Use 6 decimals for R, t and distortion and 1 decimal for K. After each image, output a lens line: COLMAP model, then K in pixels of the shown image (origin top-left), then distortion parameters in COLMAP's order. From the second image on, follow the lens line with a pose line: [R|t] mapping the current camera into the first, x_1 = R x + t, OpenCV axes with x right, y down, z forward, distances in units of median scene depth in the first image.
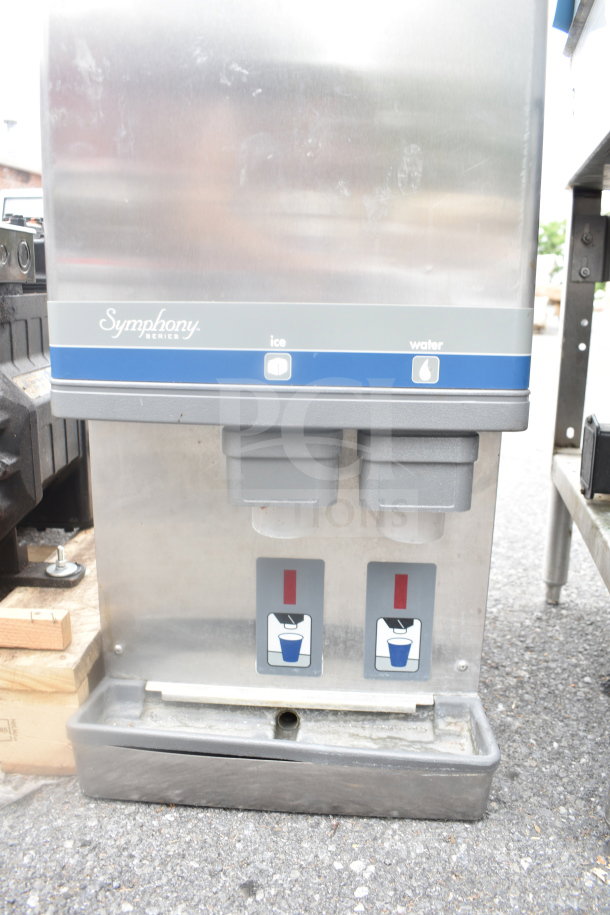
lens RADIAL K [[704.3, 0, 305.0], [0, 704.3, 457.4], [0, 0, 1]] dist [-0.089587, 0.002406]
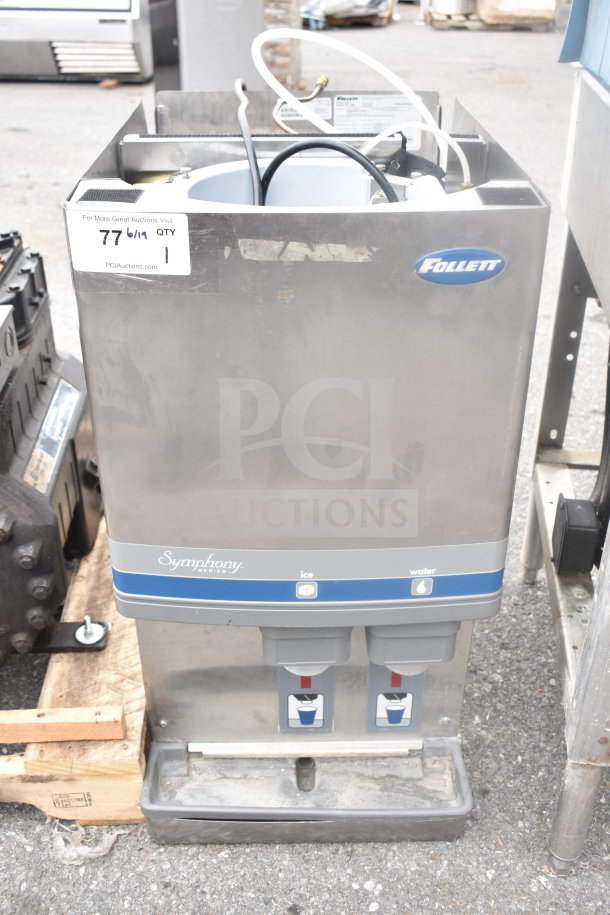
lens RADIAL K [[905.0, 0, 304.5], [0, 905.0, 456.3], [0, 0, 1]] dist [-0.080166, 0.000000]
pose [[0.996745, -0.052728, 0.060993, -0.102196], [0.031241, 0.949991, 0.310709, -0.684631], [-0.074326, -0.307792, 0.948546, -0.371961]]
